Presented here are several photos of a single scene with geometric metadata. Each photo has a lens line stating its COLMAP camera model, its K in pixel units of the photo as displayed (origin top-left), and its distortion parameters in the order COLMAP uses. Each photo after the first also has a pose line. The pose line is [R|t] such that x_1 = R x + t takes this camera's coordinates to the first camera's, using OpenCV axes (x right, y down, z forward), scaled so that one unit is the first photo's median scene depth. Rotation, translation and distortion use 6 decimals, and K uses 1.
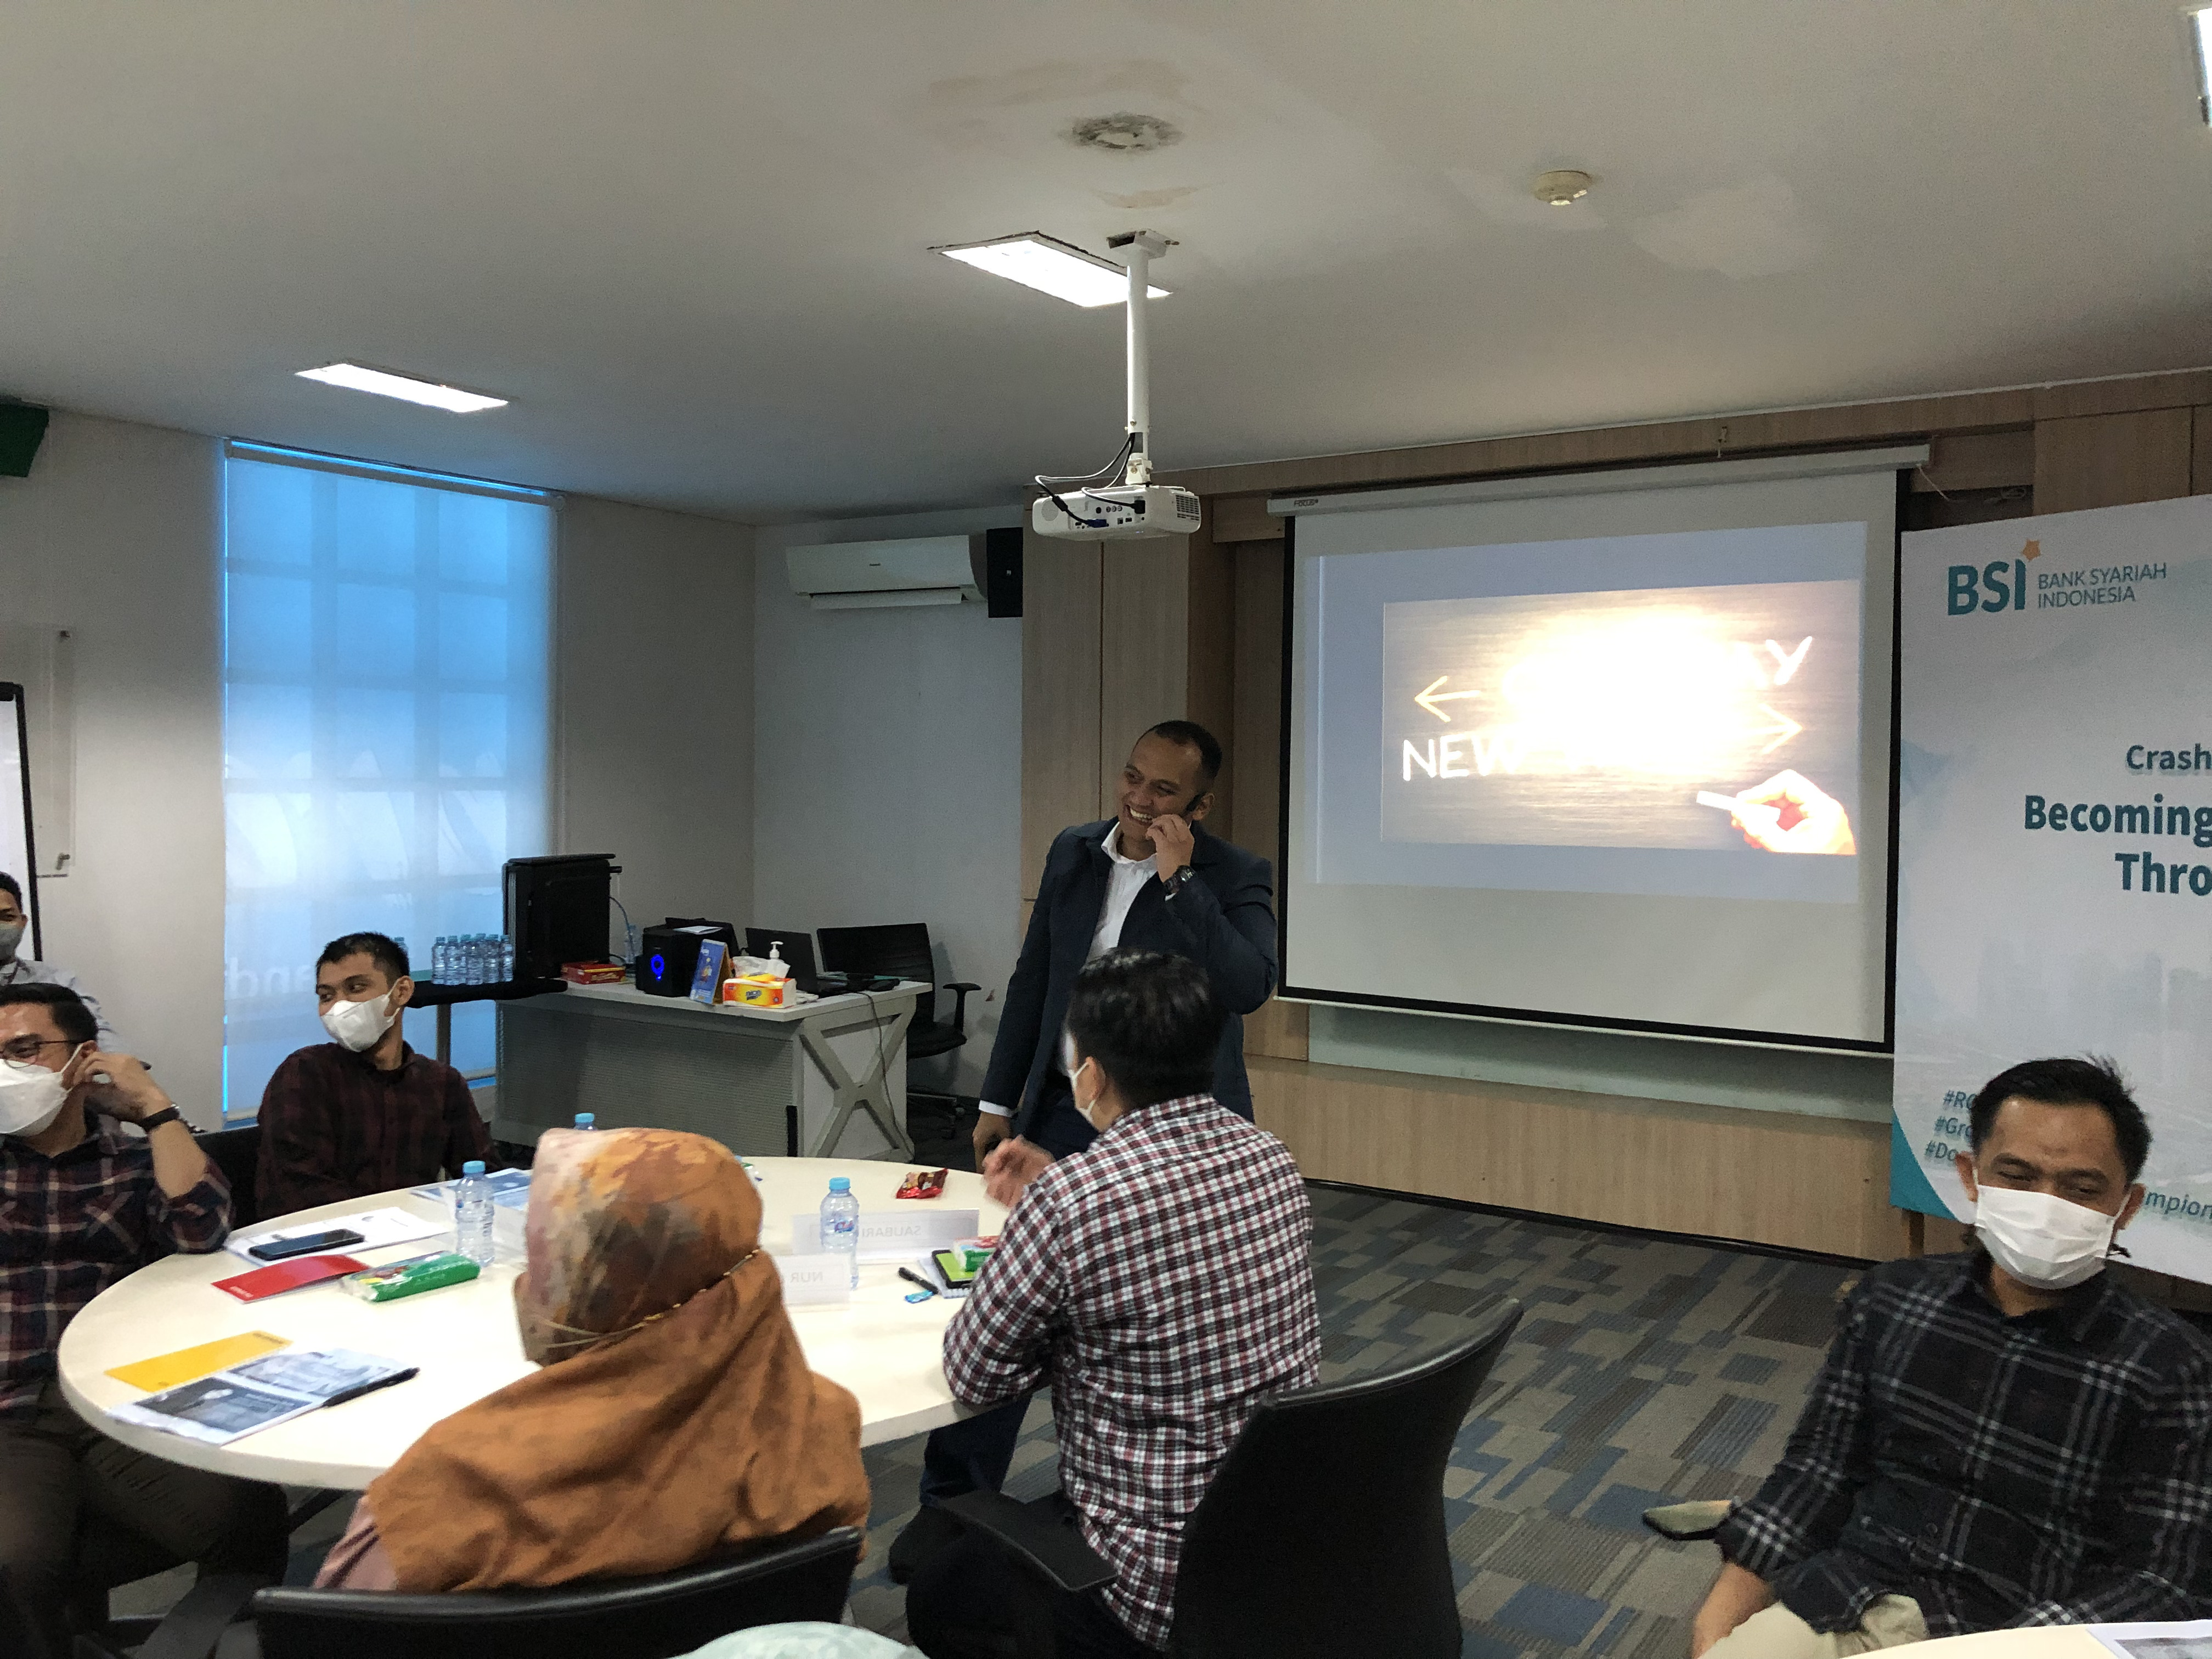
lens RADIAL K [[1811.6, 0, 1143.3], [0, 1811.6, 785.1], [0, 0, 1]] dist [0.060686, -0.083245]
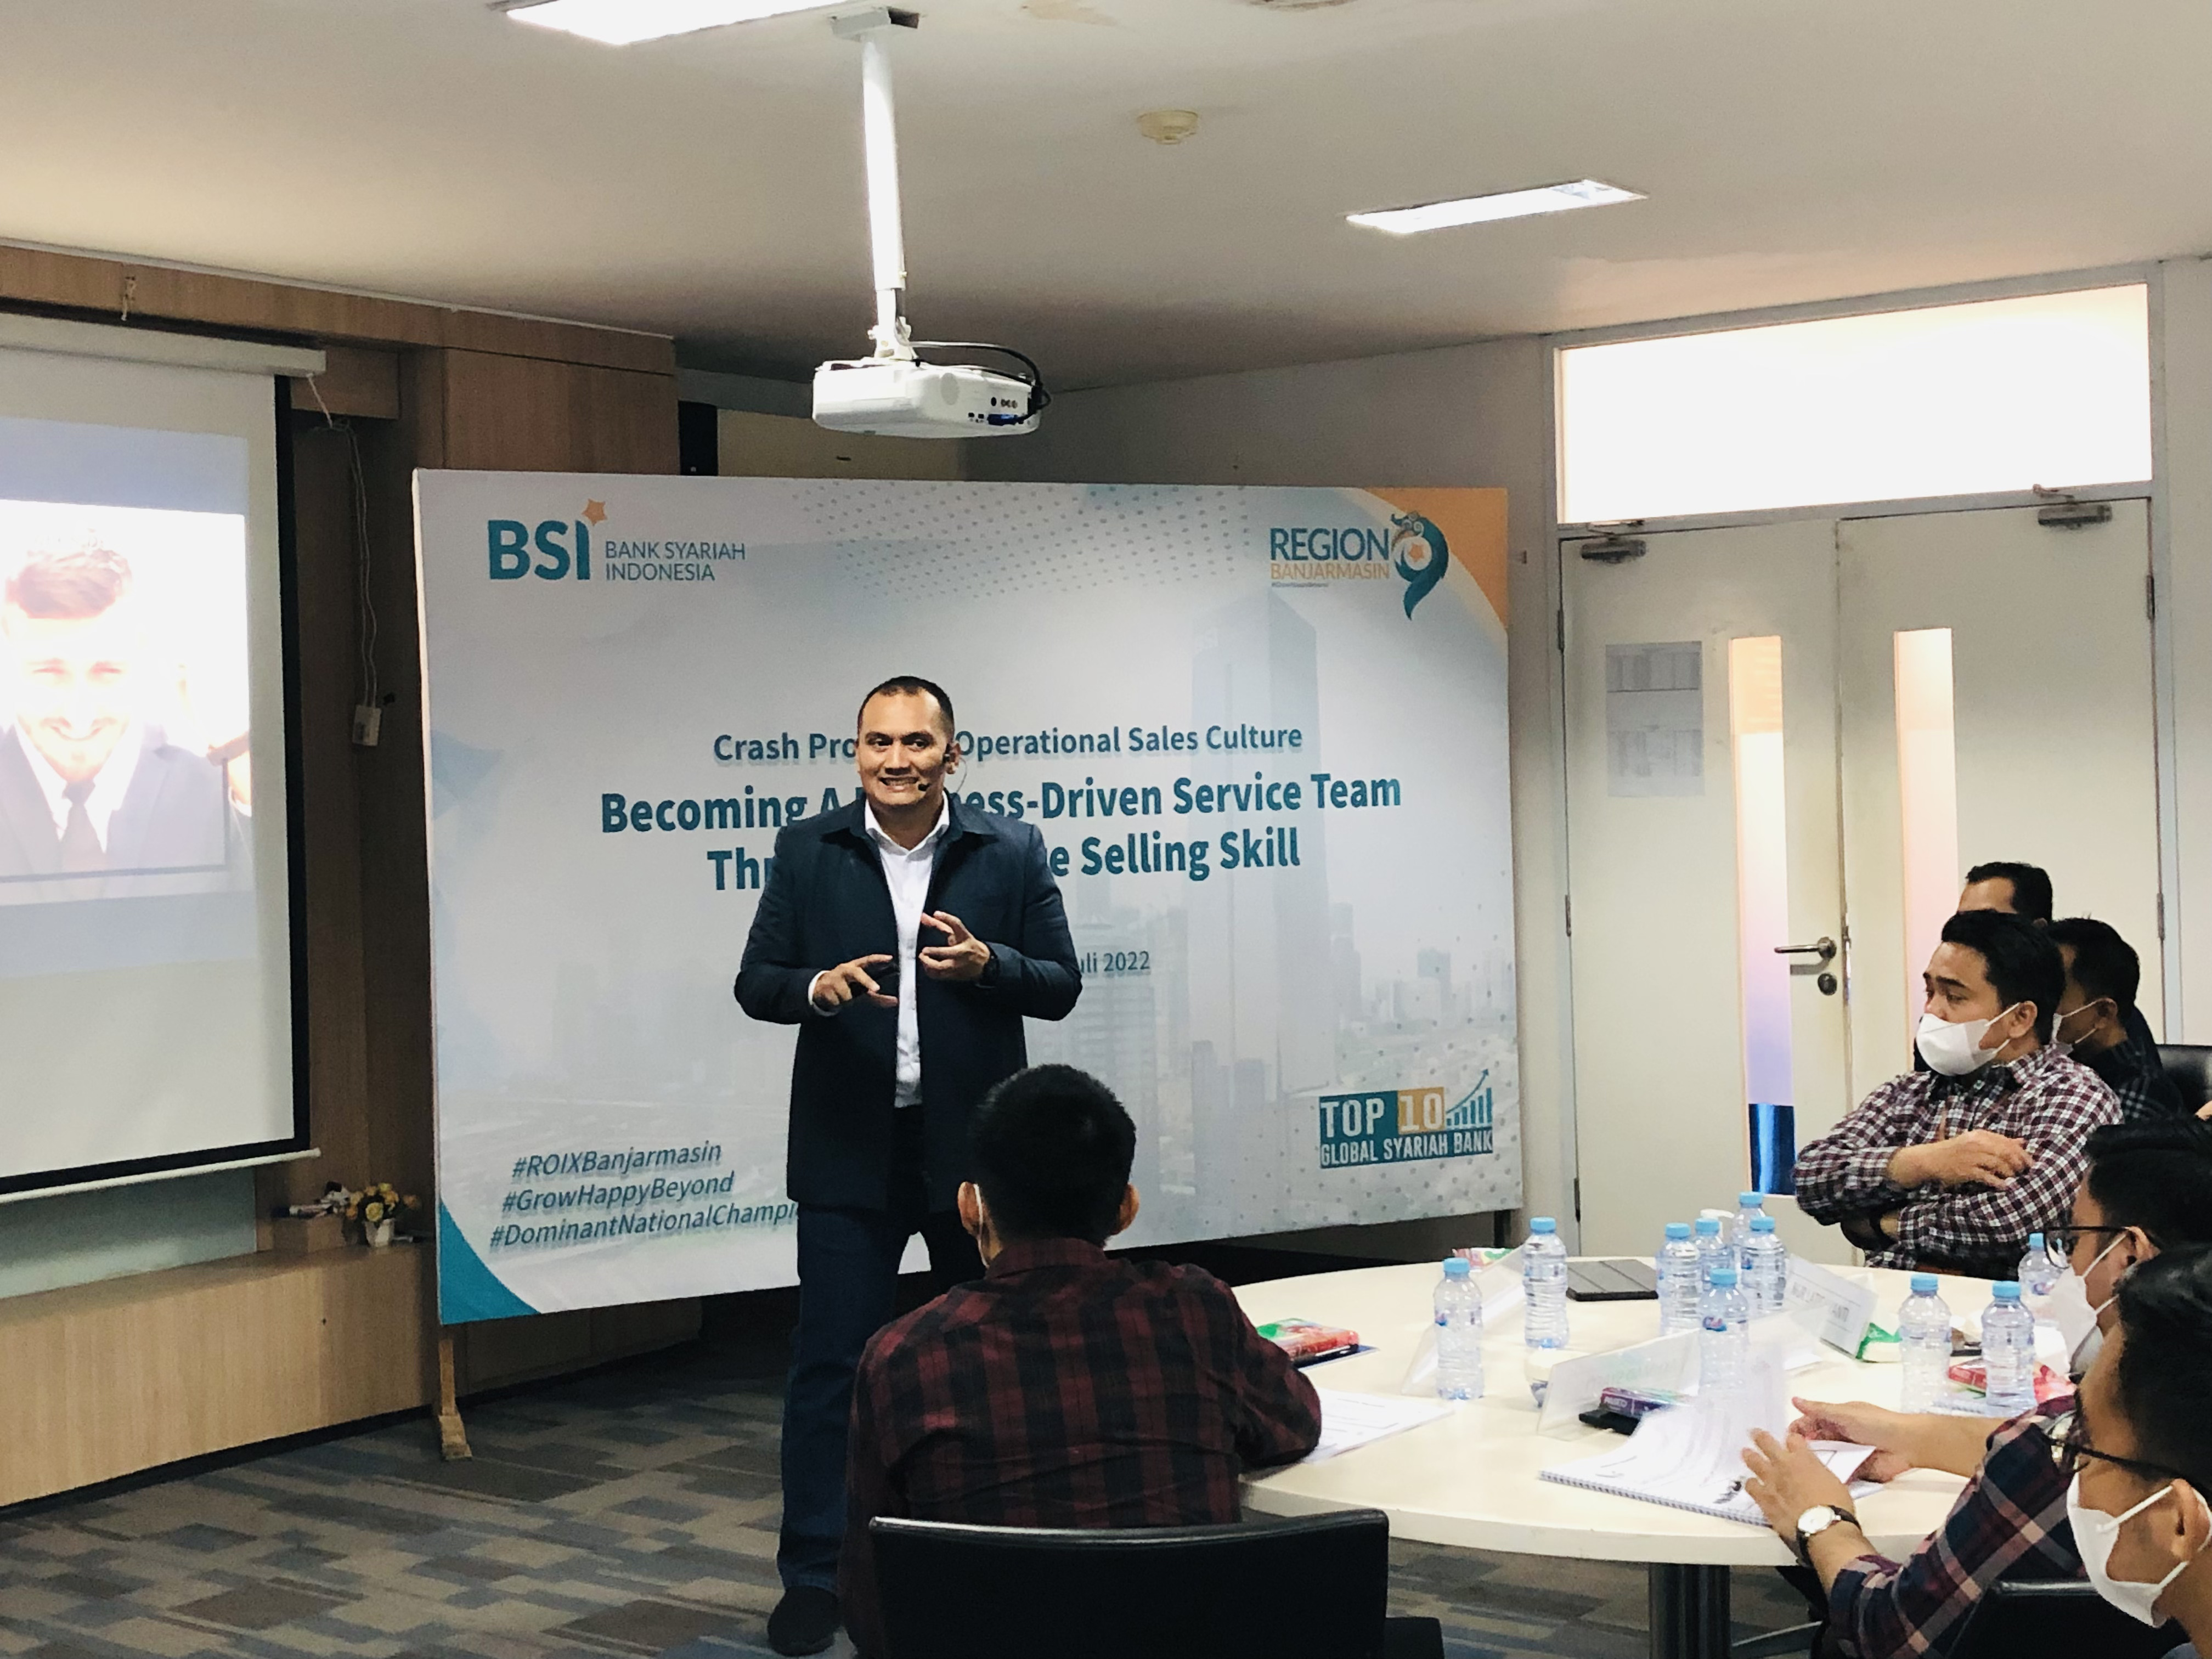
lens RADIAL K [[3049.3, 0, 1101.7], [0, 3049.3, 780.8], [0, 0, 1]] dist [0.208764, -0.835514]
pose [[0.066023, -0.014288, 0.997716, -0.799144], [0.039330, 0.999158, 0.011706, -0.007068], [-0.997043, 0.038467, 0.066529, 0.558352]]
